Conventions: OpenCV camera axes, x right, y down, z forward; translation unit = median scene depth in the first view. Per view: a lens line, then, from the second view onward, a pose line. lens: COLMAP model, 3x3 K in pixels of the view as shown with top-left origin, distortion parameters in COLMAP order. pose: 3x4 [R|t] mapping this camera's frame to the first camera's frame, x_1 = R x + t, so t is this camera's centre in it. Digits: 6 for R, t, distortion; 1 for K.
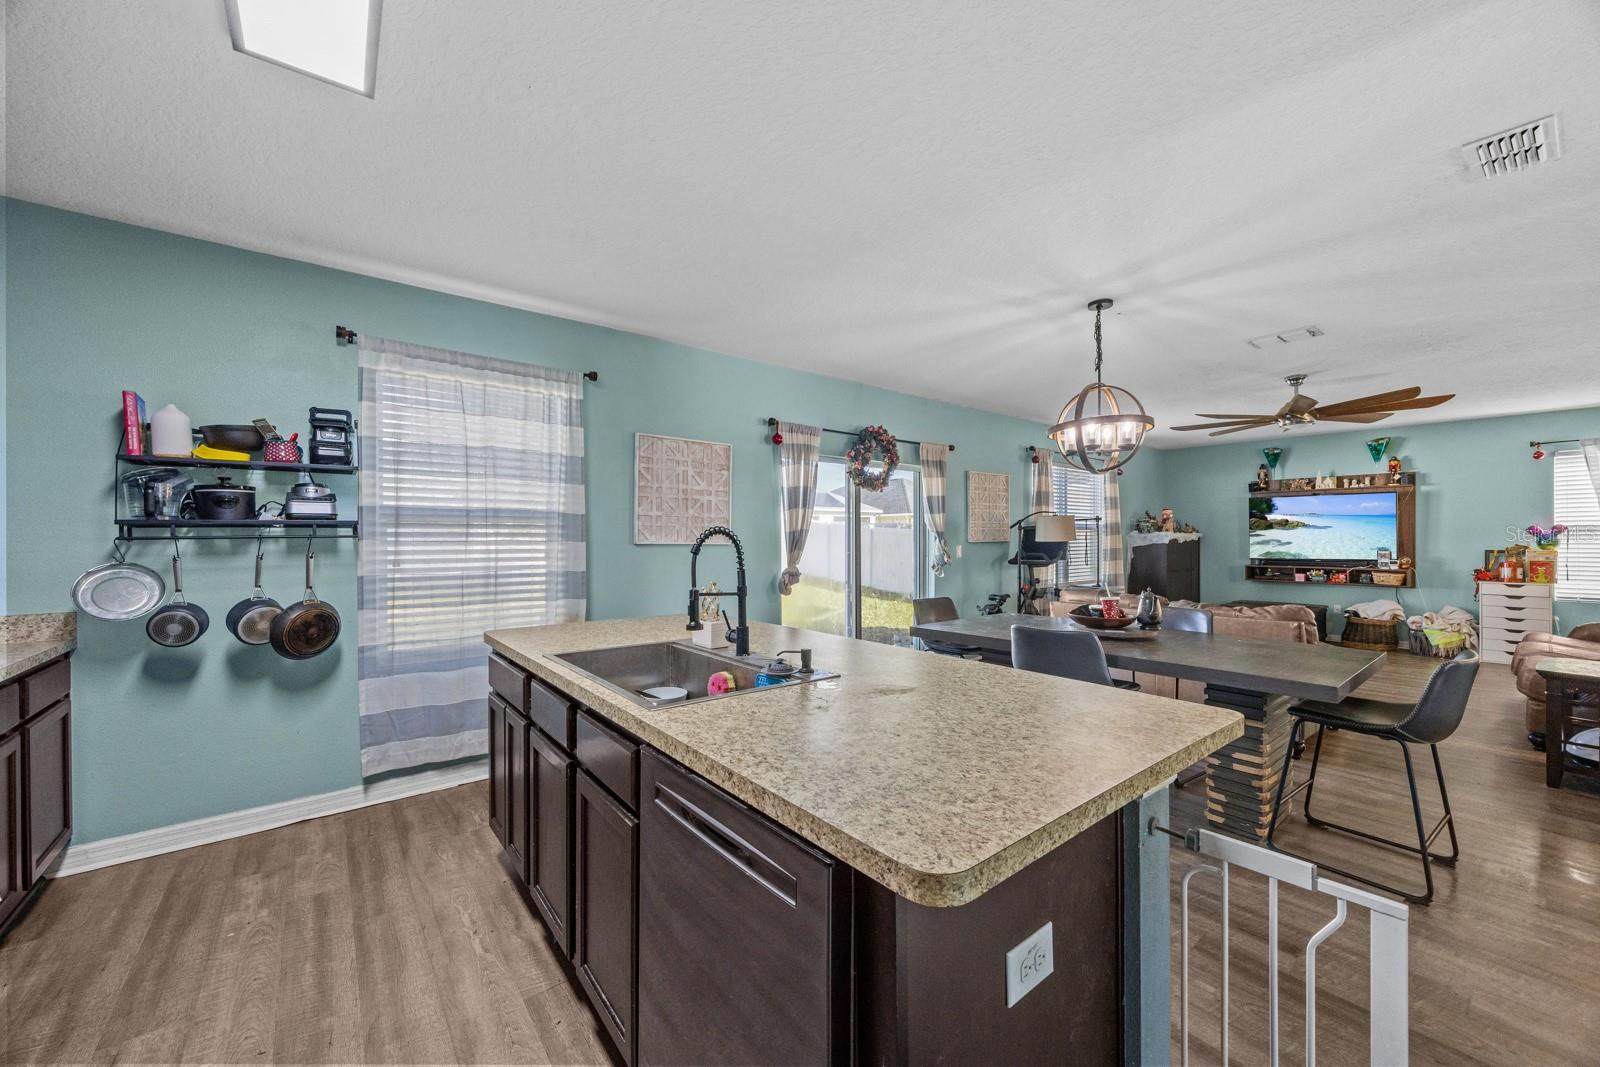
lens RADIAL K [[609.4, 0, 797.6], [0, 609.4, 536.6], [0, 0, 1]] dist [-0.003233, 0.000401]
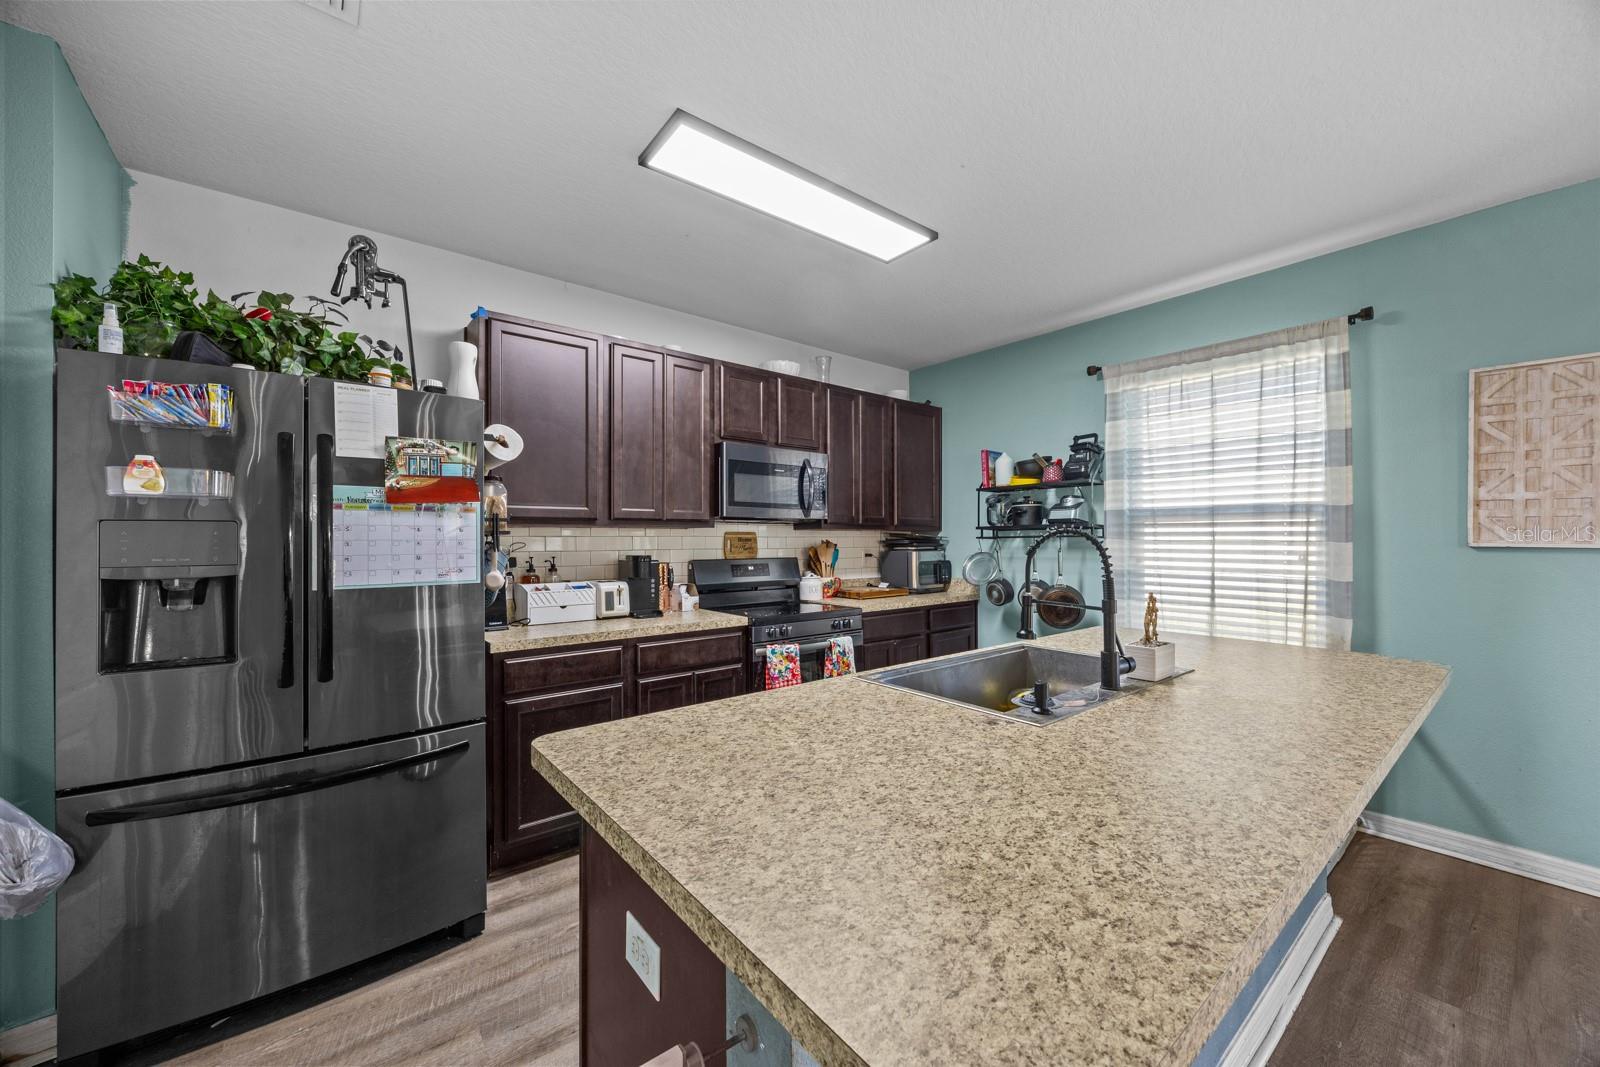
lens RADIAL K [[609.4, 0, 825.2], [0, 609.4, 538.4], [0, 0, 1]] dist [-0.003233, 0.000401]
pose [[0.028853, 0.002178, -0.999581, 0.372565], [0.003933, 0.999990, 0.002293, -0.000357], [0.999576, -0.003997, 0.028844, 0.337893]]
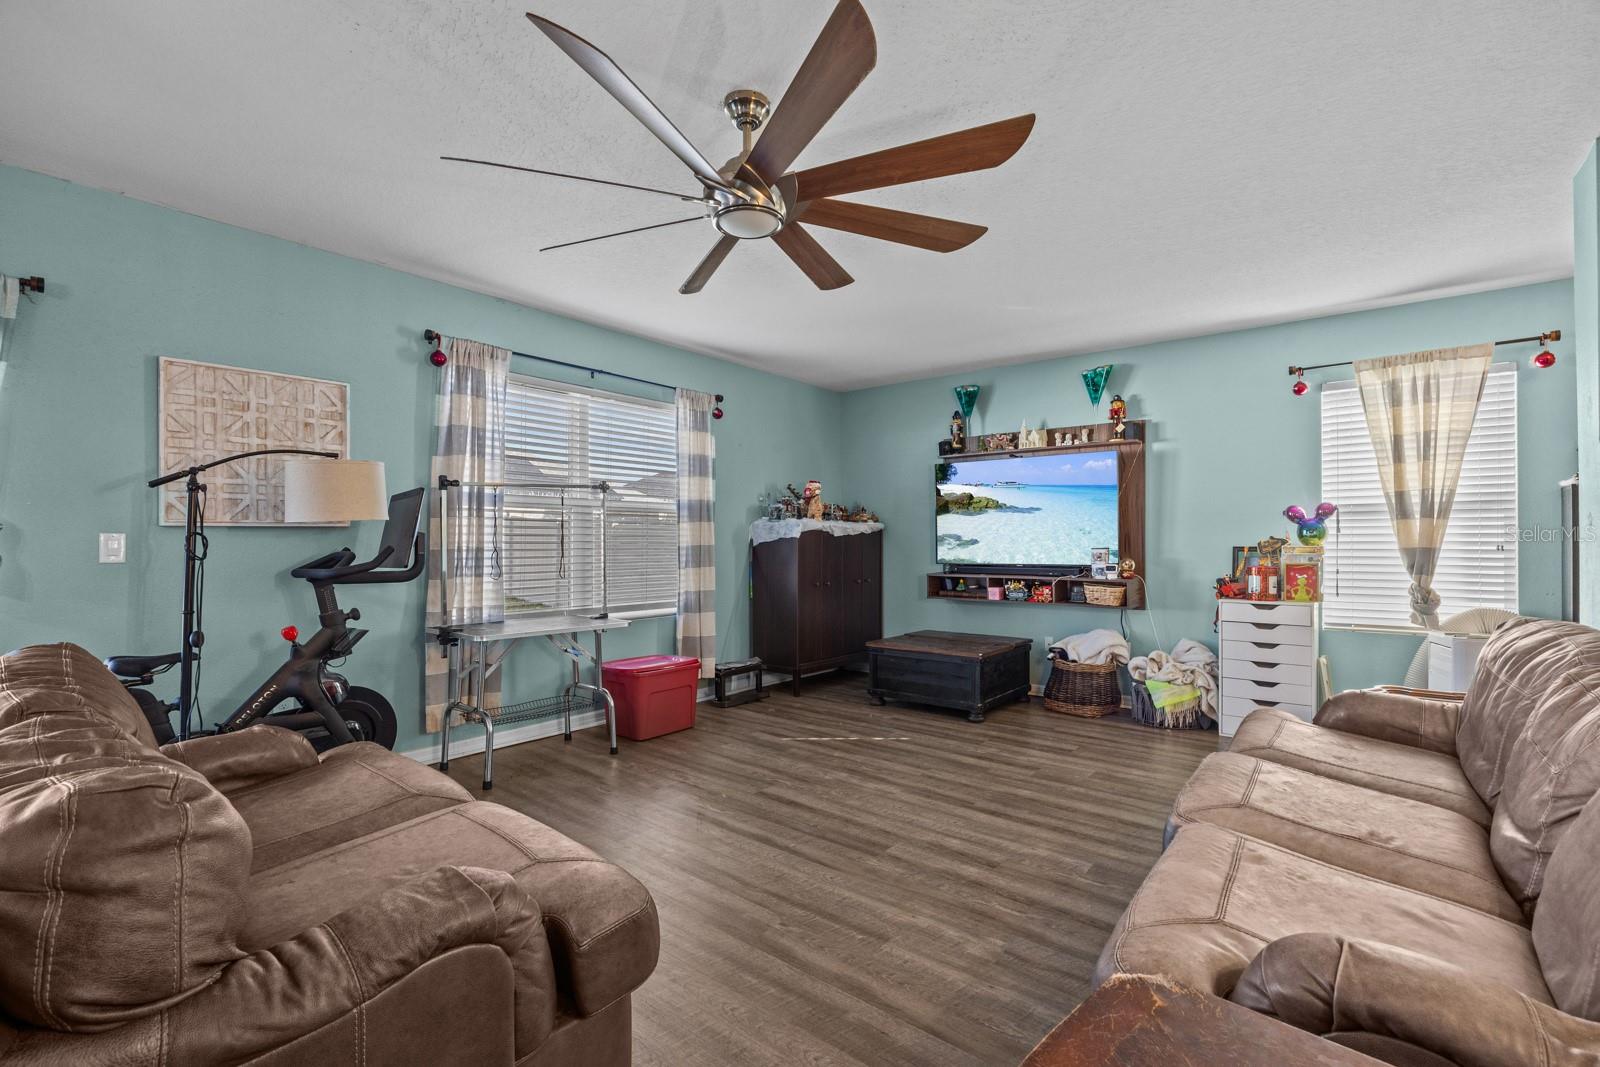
lens RADIAL K [[708.9, 0, 789.2], [0, 708.9, 536.5], [0, 0, 1]] dist [-0.014674, 0.001402]
pose [[0.978900, 0.001863, 0.204330, 0.578127], [-0.001362, 0.999996, -0.002592, 0.015150], [-0.204334, 0.002259, 0.978899, 0.417539]]
